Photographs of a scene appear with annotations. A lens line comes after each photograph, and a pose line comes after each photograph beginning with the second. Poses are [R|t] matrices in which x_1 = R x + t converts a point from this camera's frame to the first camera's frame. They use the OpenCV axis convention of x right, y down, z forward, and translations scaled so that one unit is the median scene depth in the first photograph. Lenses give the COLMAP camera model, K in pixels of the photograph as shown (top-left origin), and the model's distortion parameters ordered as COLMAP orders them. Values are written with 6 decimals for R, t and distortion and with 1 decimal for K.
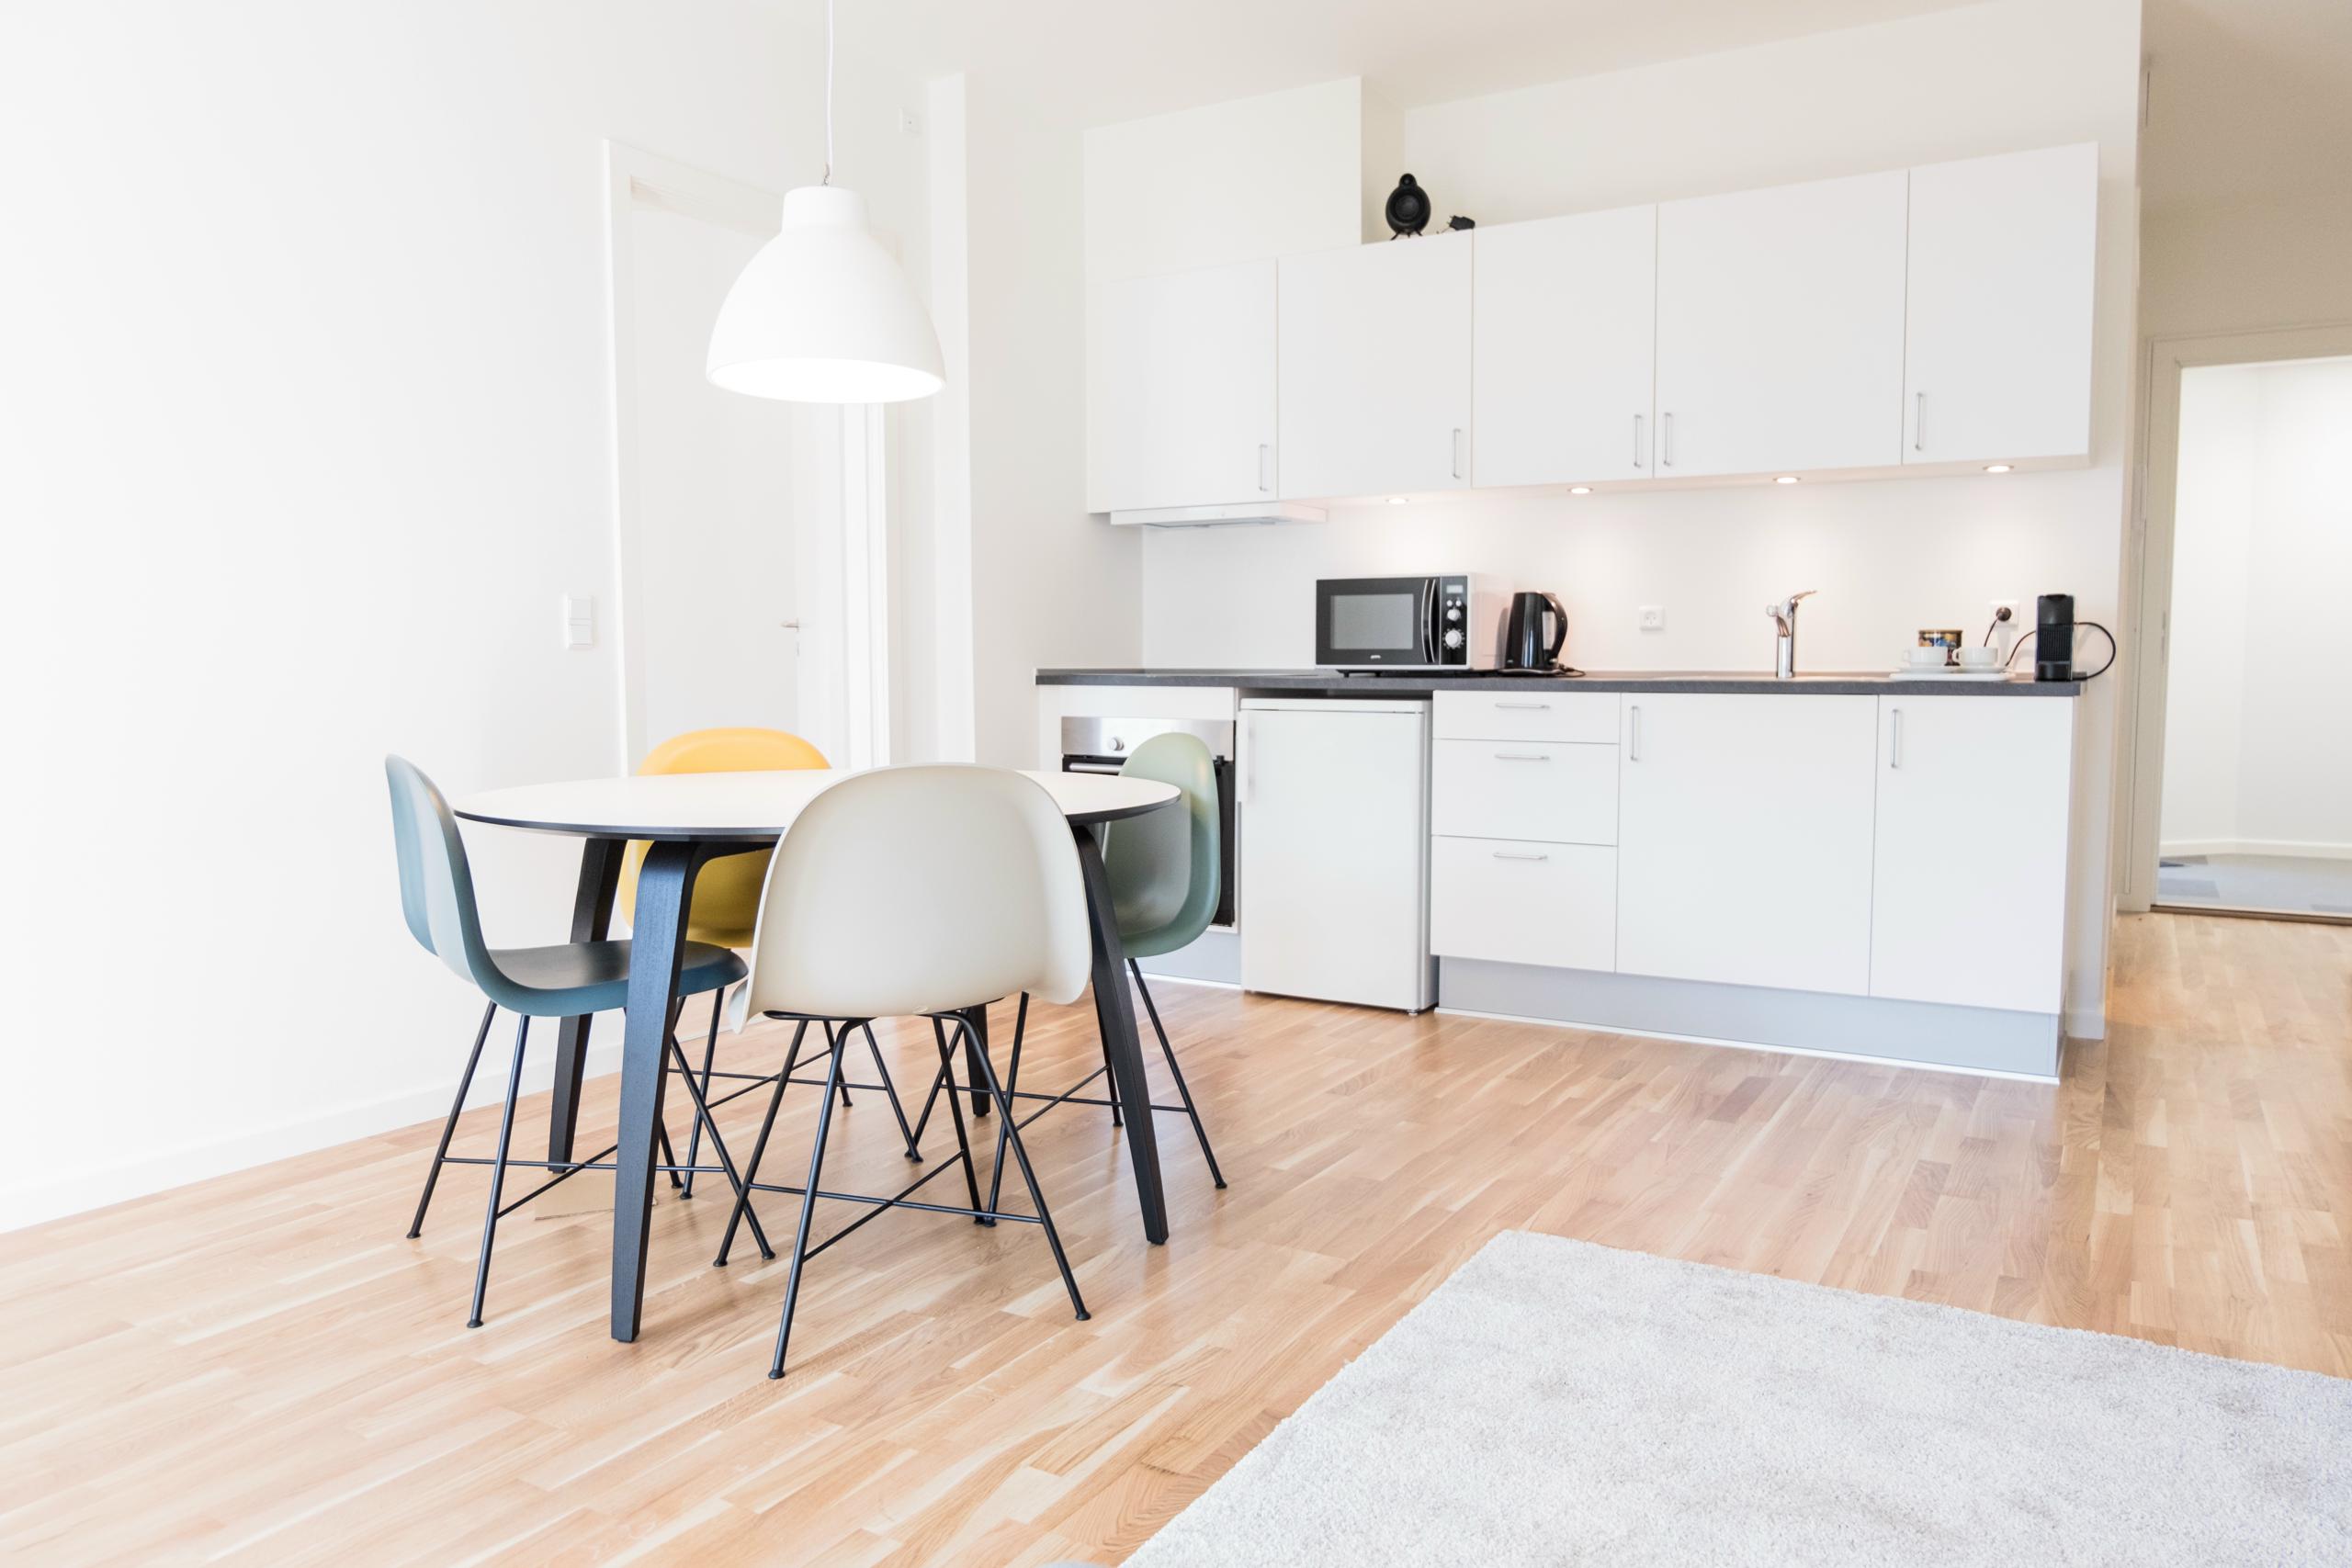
lens RADIAL K [[1592.4, 0, 1176.0], [0, 1592.4, 784.0], [0, 0, 1]] dist [-0.032410, 0.005433]
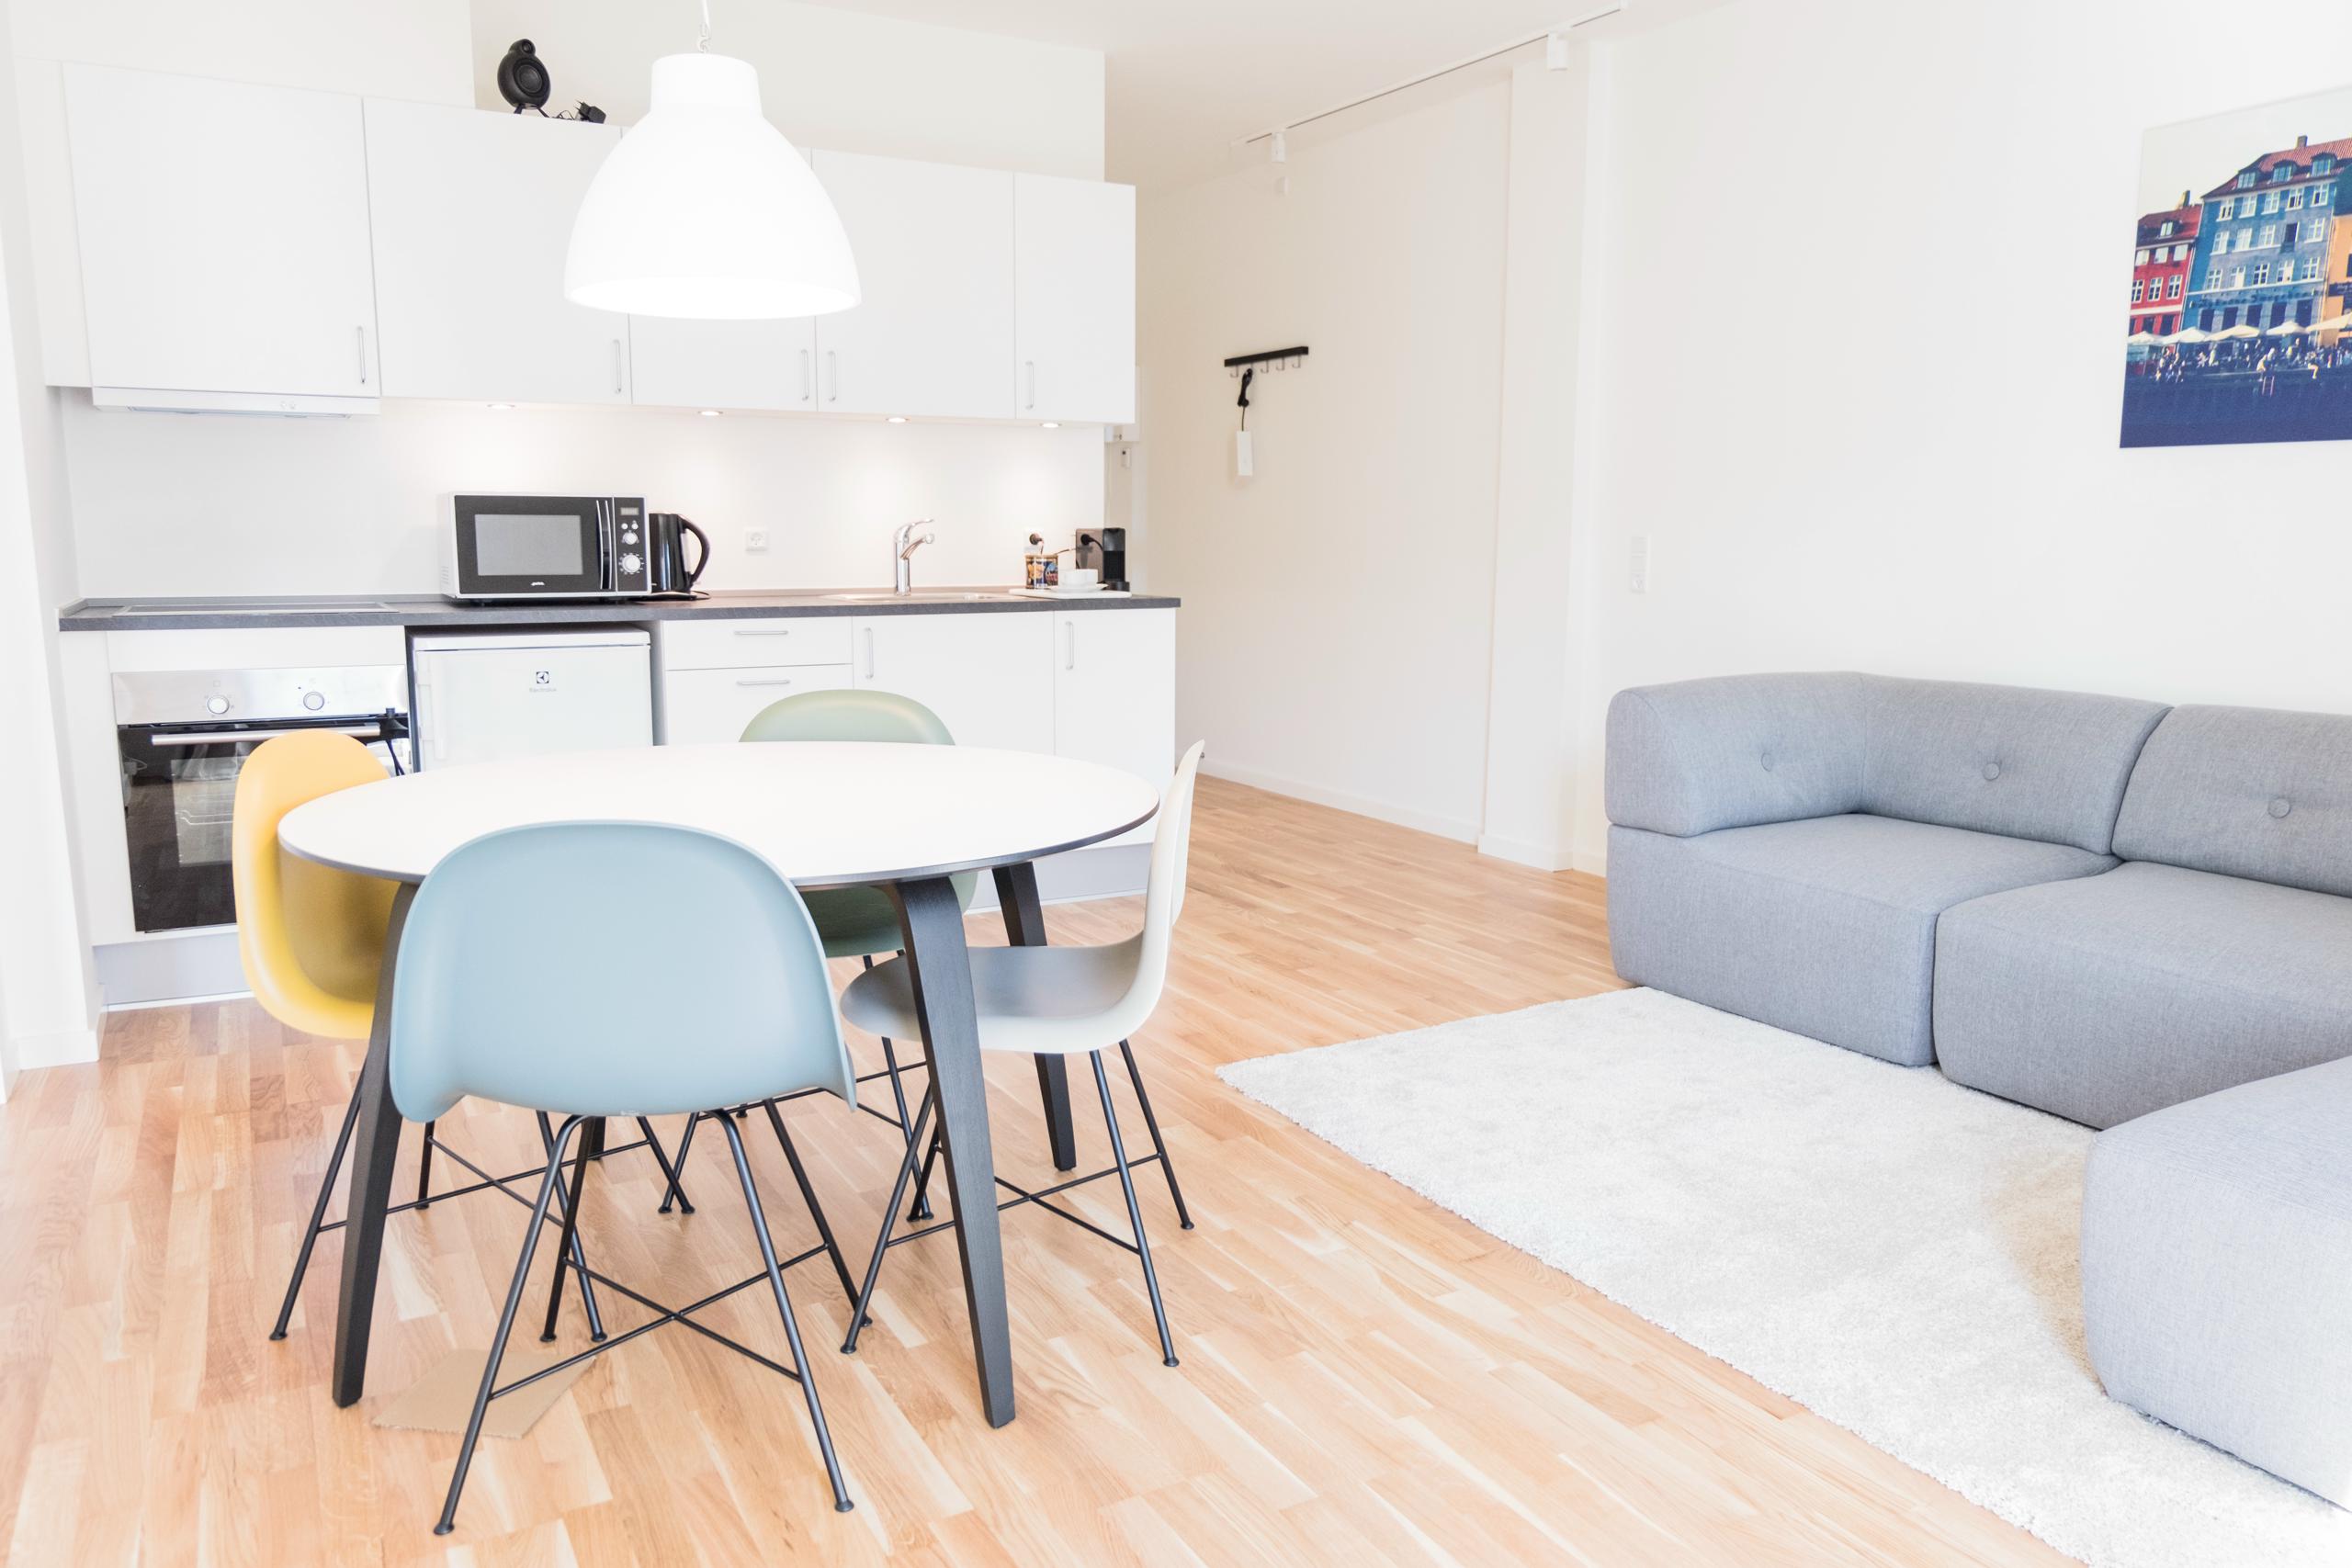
lens RADIAL K [[1659.7, 0, 1159.8], [0, 1659.7, 773.5], [0, 0, 1]] dist [-0.027979, 0.001249]
pose [[0.490467, -0.125282, 0.862407, -0.560704], [0.061048, 0.992121, 0.109407, -0.057677], [-0.869319, -0.001013, 0.494251, 0.243232]]
